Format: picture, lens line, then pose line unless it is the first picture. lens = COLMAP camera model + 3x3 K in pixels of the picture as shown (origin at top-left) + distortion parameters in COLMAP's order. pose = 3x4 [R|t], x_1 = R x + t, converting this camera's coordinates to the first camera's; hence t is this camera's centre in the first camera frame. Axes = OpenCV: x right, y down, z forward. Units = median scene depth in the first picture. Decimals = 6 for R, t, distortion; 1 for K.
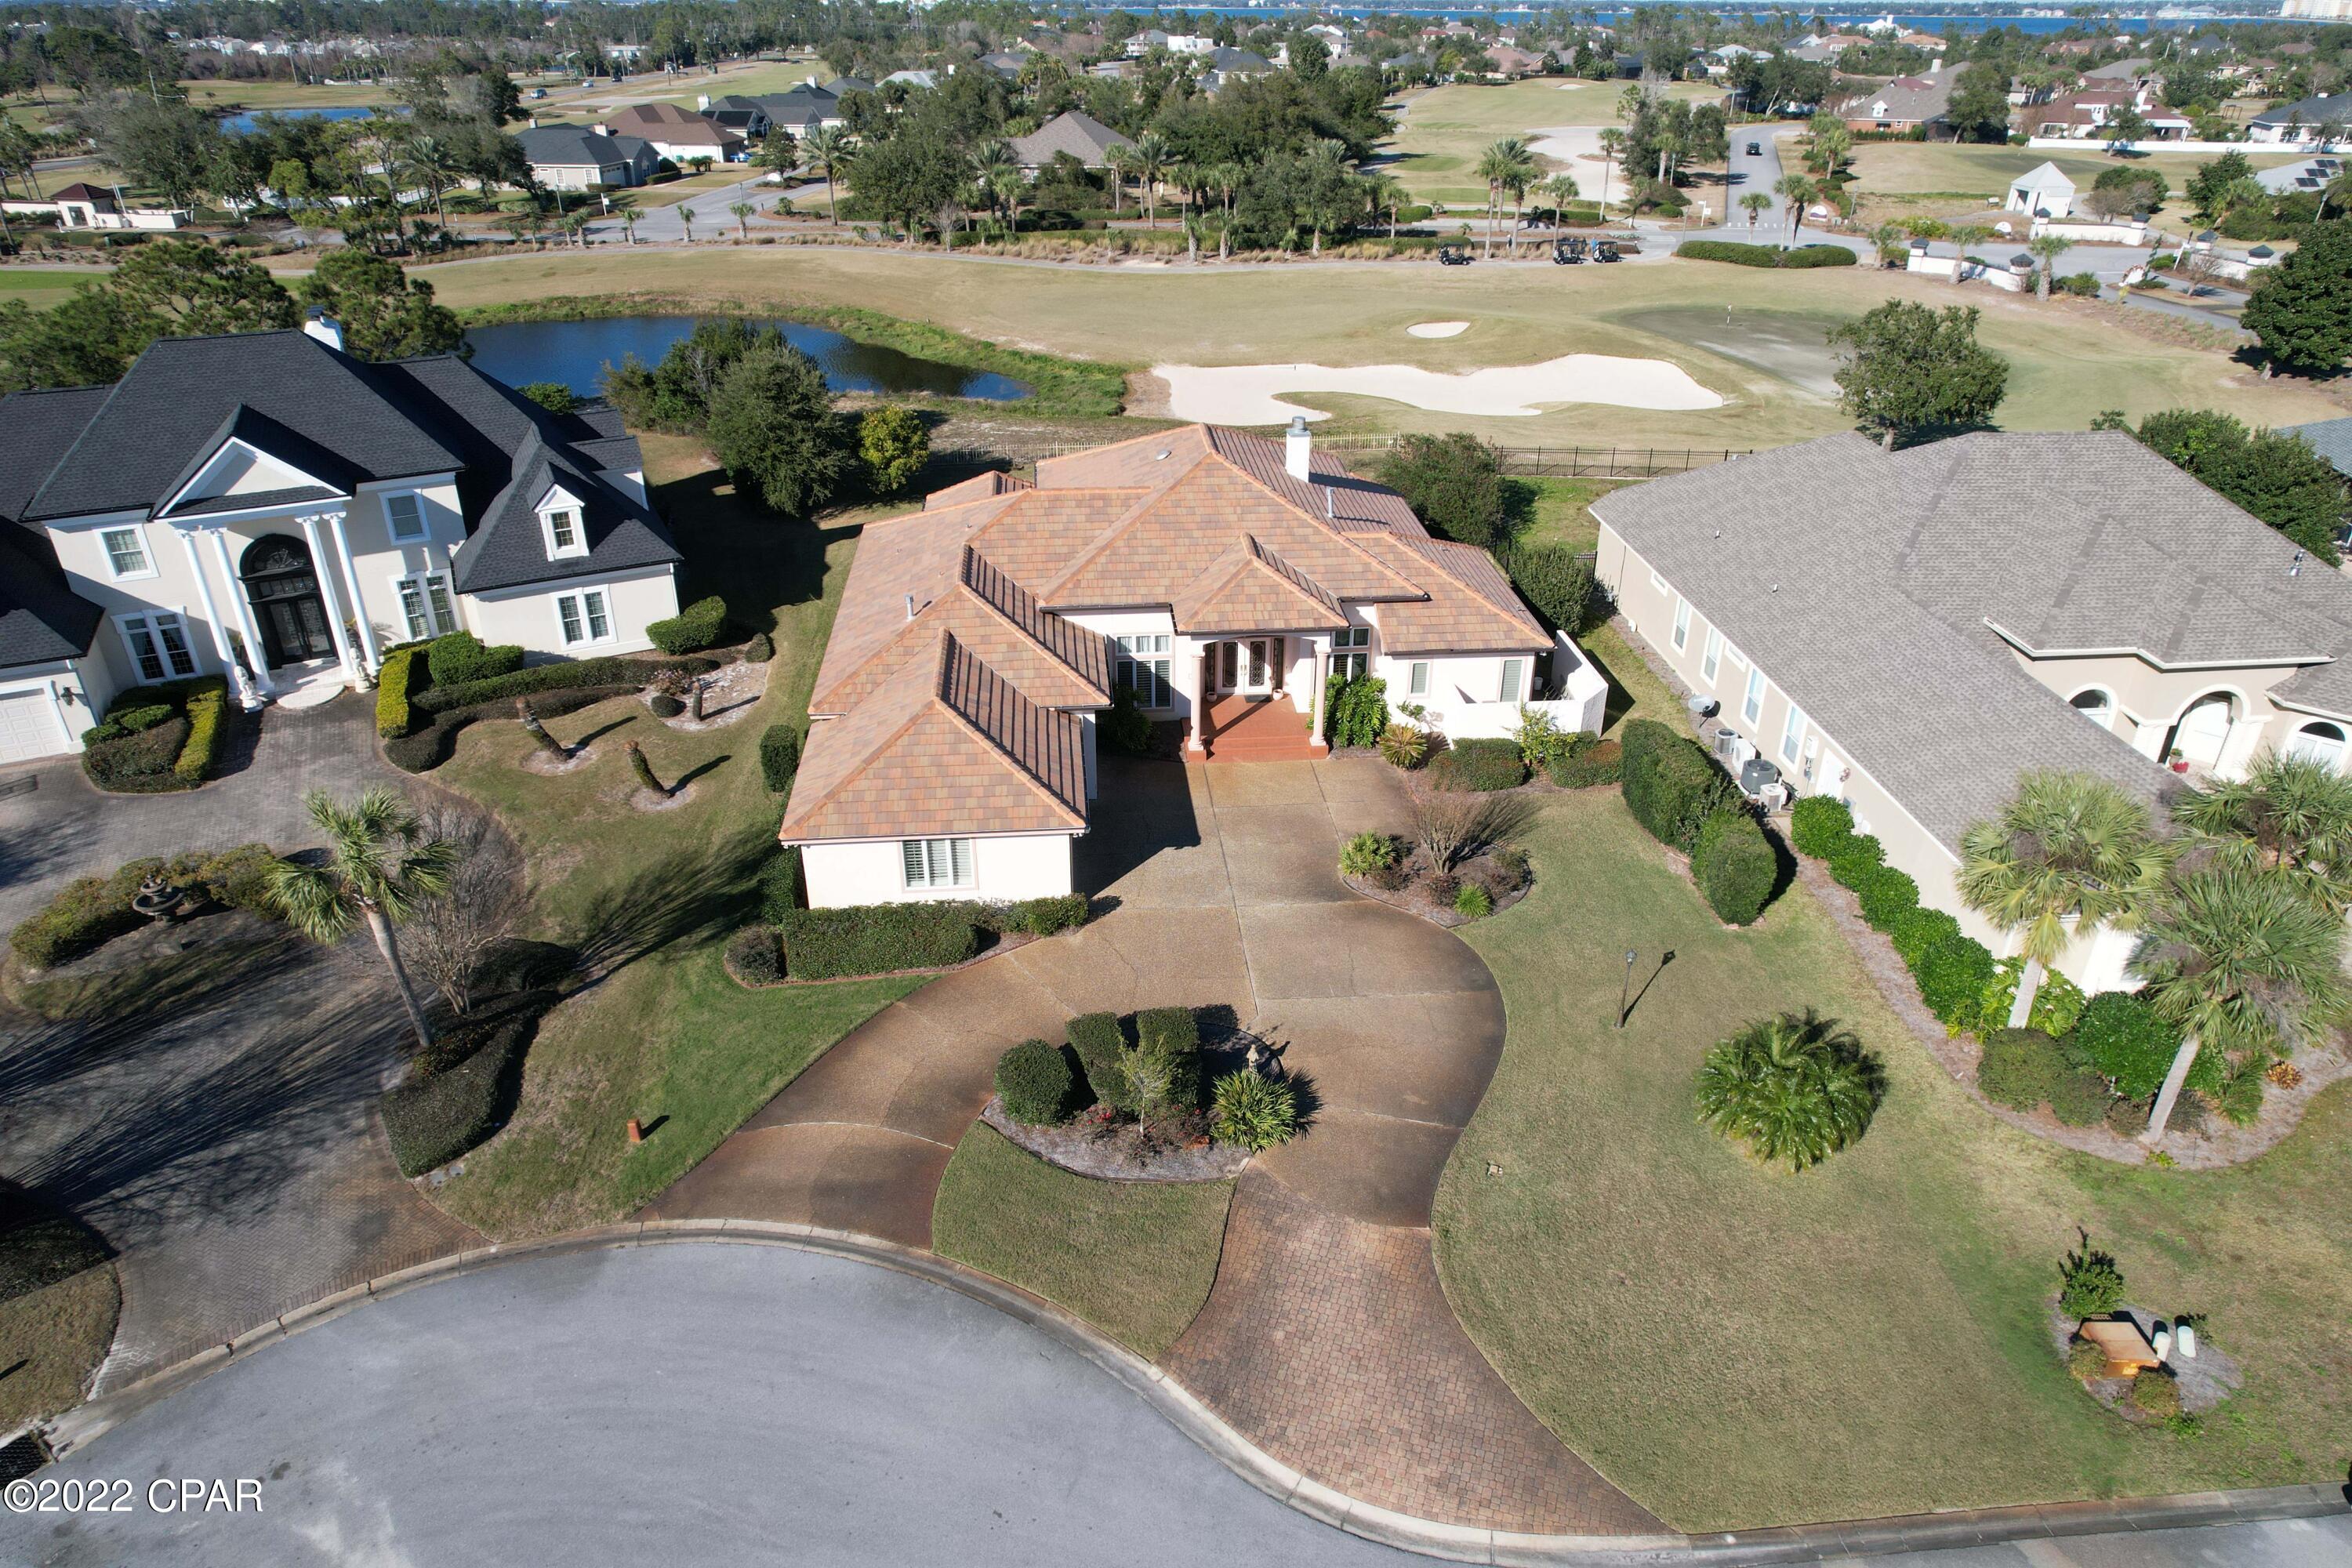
lens RADIAL K [[1497.1, 0, 1162.3], [0, 1497.1, 790.5], [0, 0, 1]] dist [-0.062679, 0.050922]
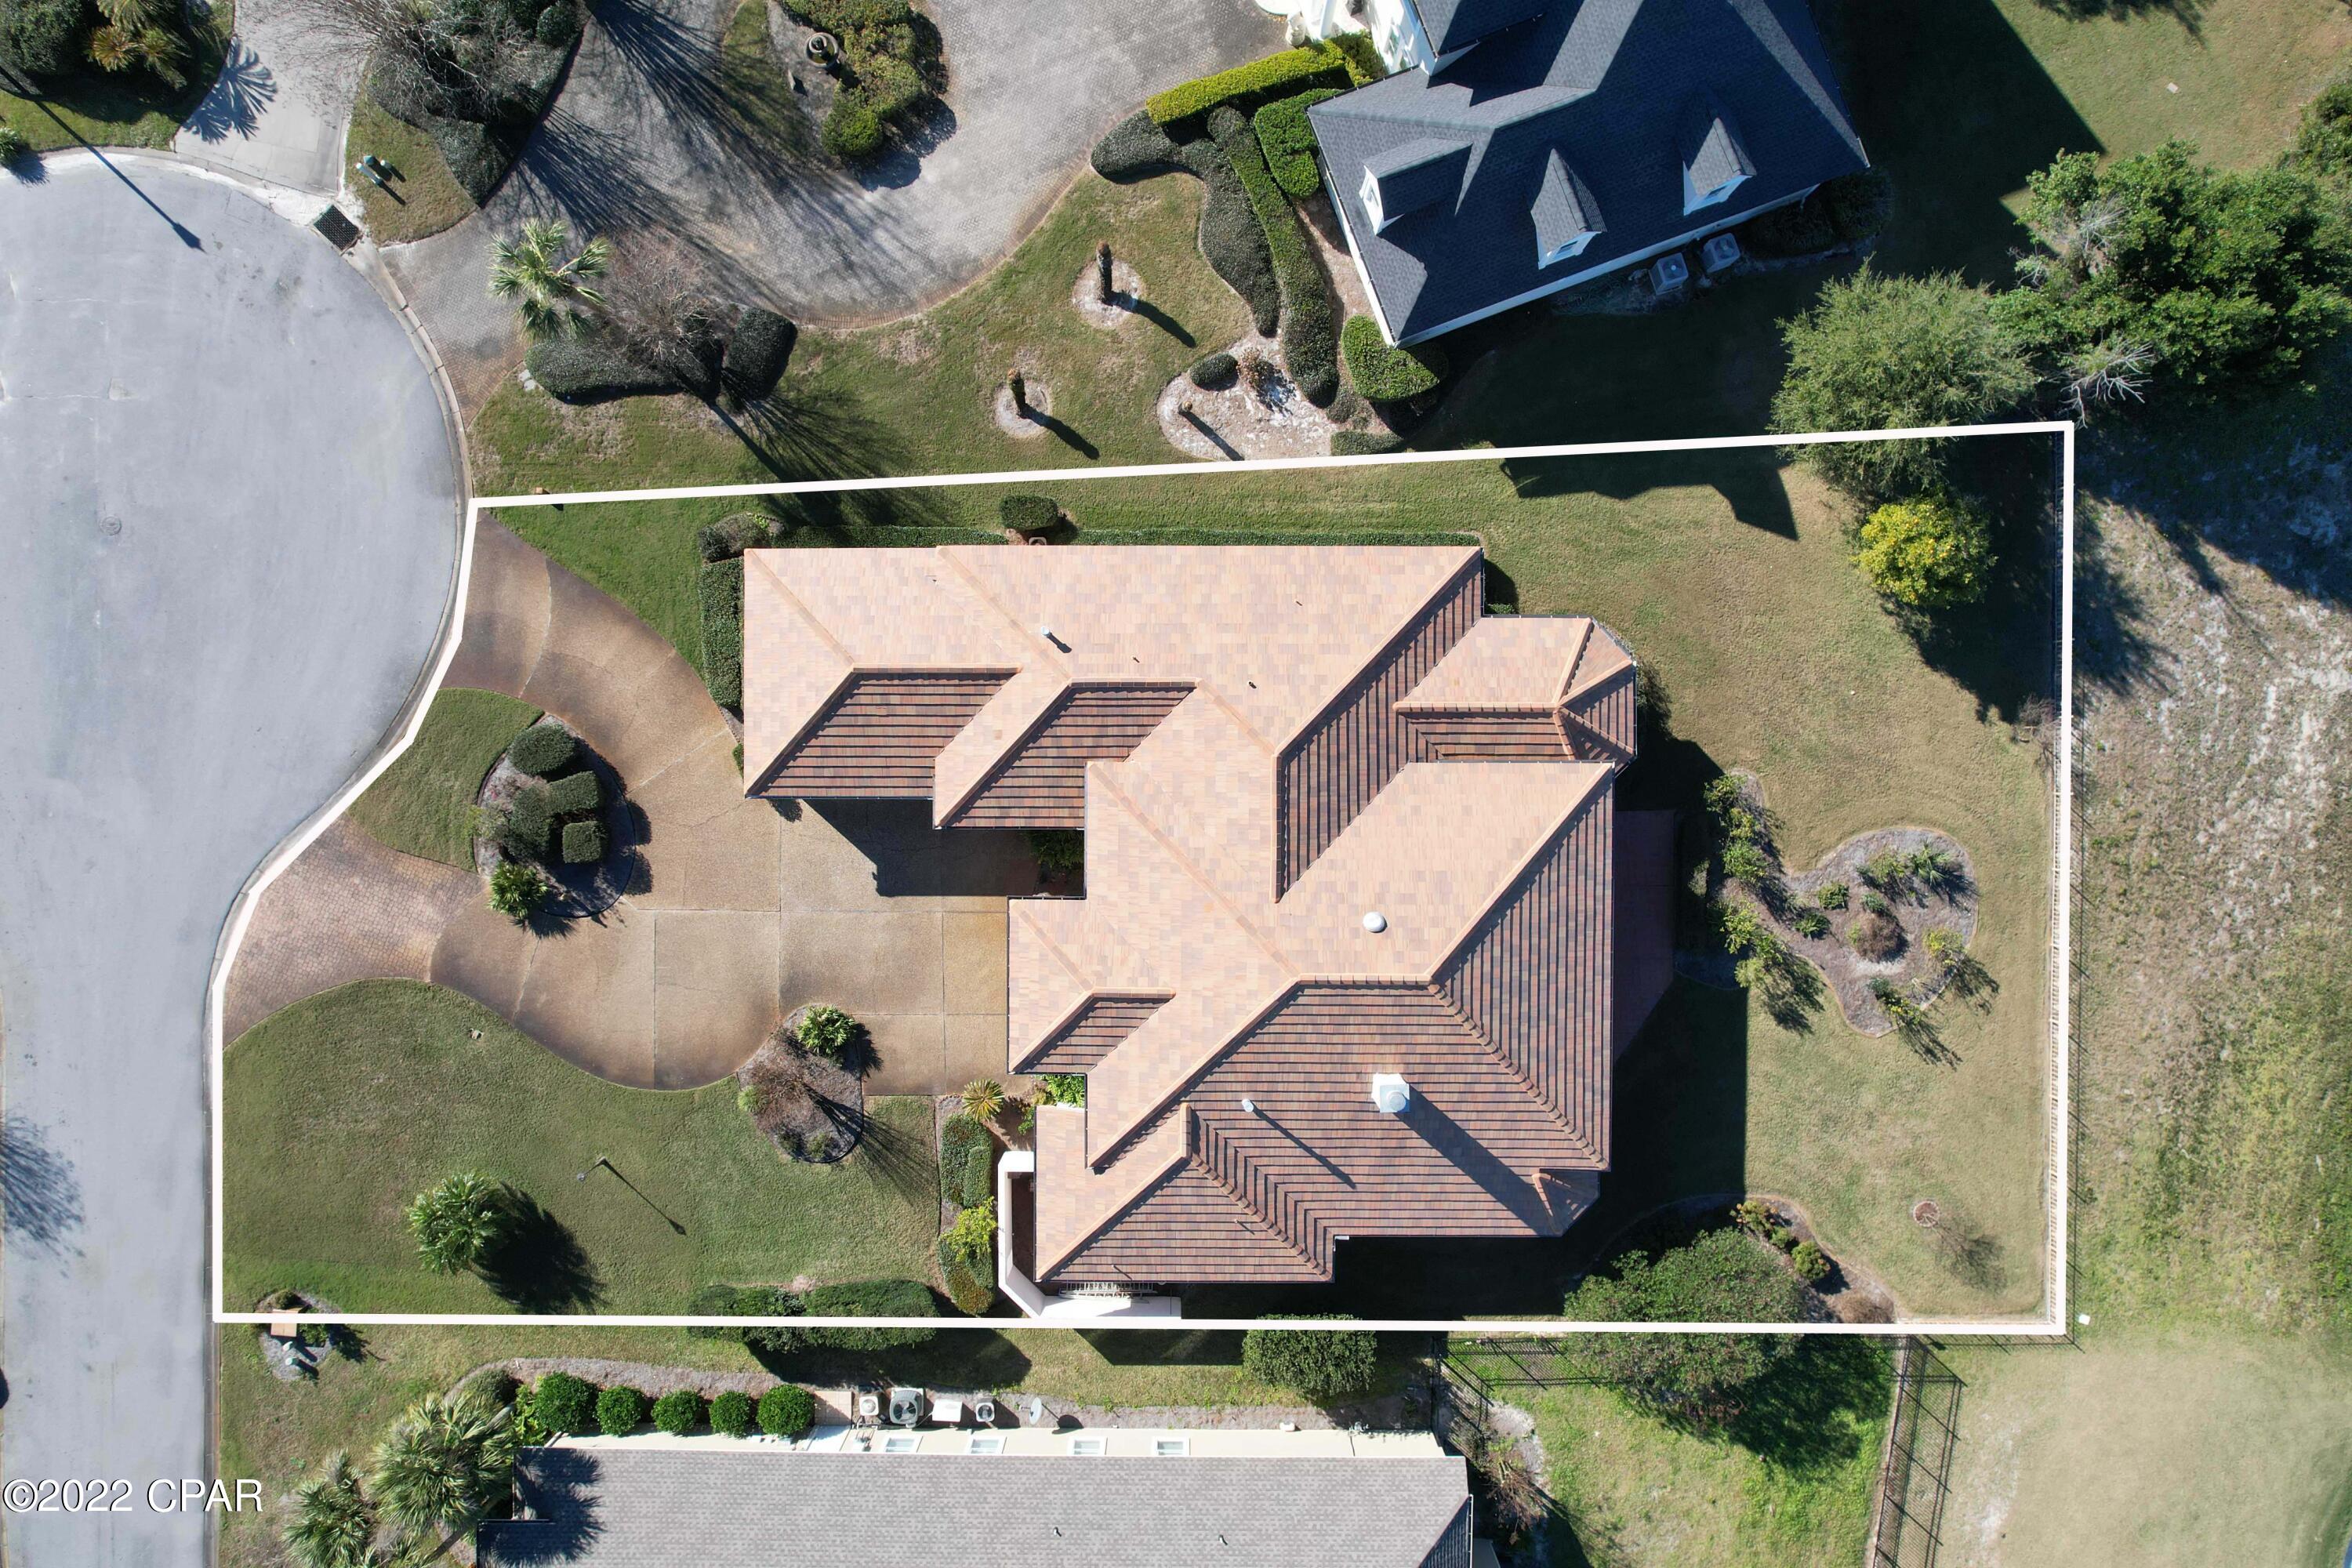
lens RADIAL K [[1497.1, 0, 1181.4], [0, 1497.1, 777.9], [0, 0, 1]] dist [-0.062679, 0.050922]
pose [[-0.080562, 0.996674, 0.012261, -0.088214], [-0.464811, -0.048447, 0.884083, -0.984773], [0.881737, 0.065525, 0.467168, 0.594410]]
